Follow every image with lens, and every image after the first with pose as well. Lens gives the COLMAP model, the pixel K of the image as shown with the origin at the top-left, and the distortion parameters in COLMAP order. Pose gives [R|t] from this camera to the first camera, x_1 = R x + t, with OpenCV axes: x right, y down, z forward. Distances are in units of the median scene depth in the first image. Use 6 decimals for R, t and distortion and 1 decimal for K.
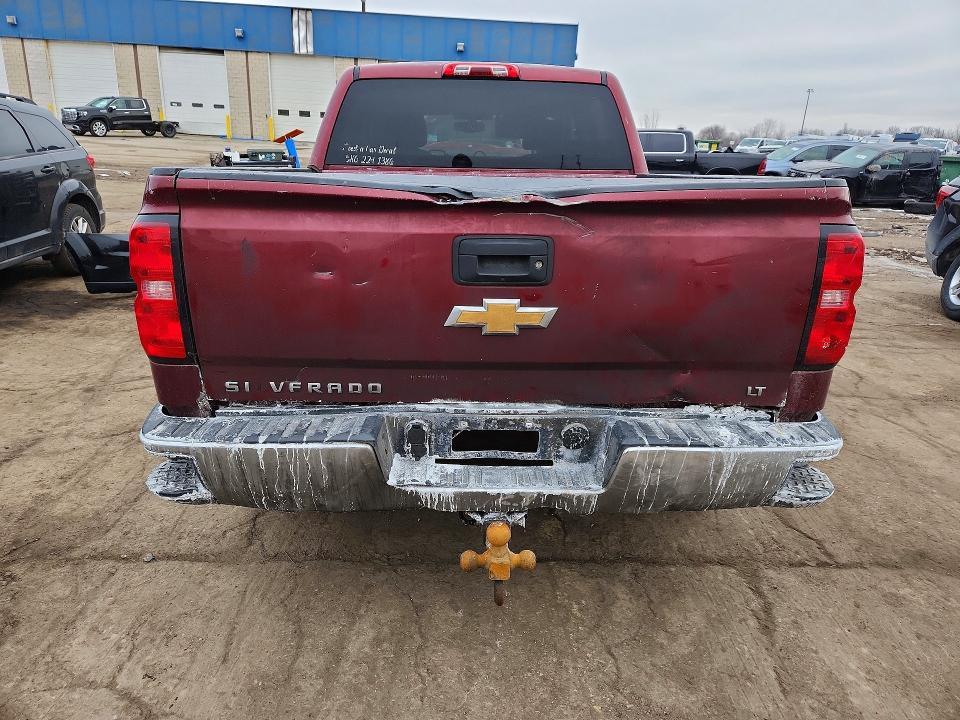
lens RADIAL K [[649.0, 0, 482.4], [0, 649.0, 353.2], [0, 0, 1]] dist [0.034184, -0.012828]
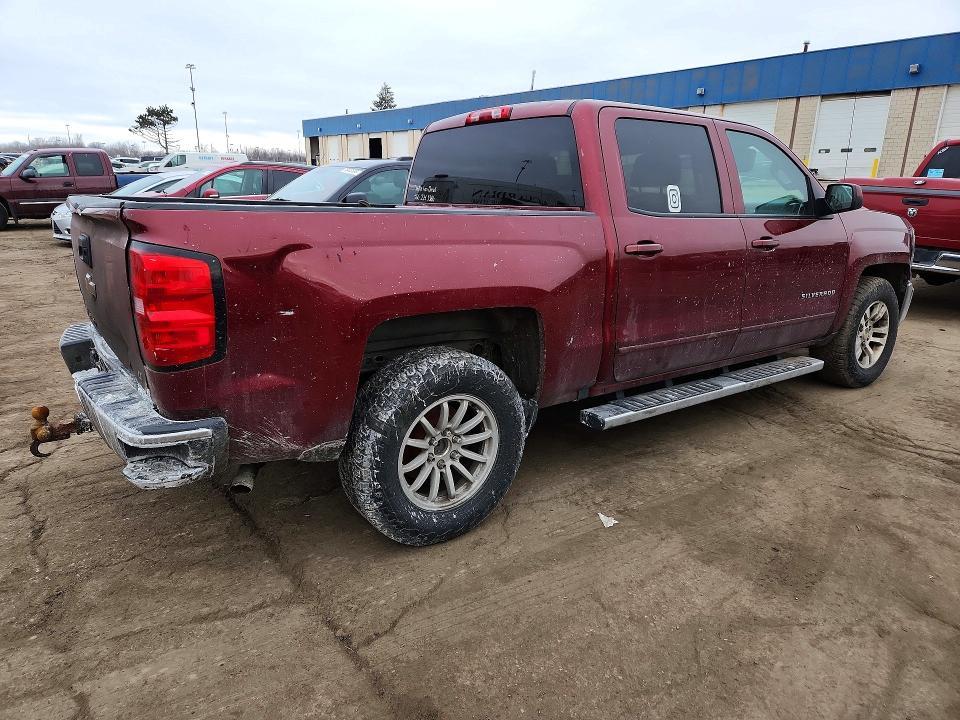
lens RADIAL K [[649.0, 0, 478.6], [0, 649.0, 363.0], [0, 0, 1]] dist [0.034184, -0.012828]
pose [[0.565887, 0.202514, -0.799225, 0.918730], [-0.244953, 0.966890, 0.071561, -0.110399], [0.787255, 0.155277, 0.596757, 0.406024]]
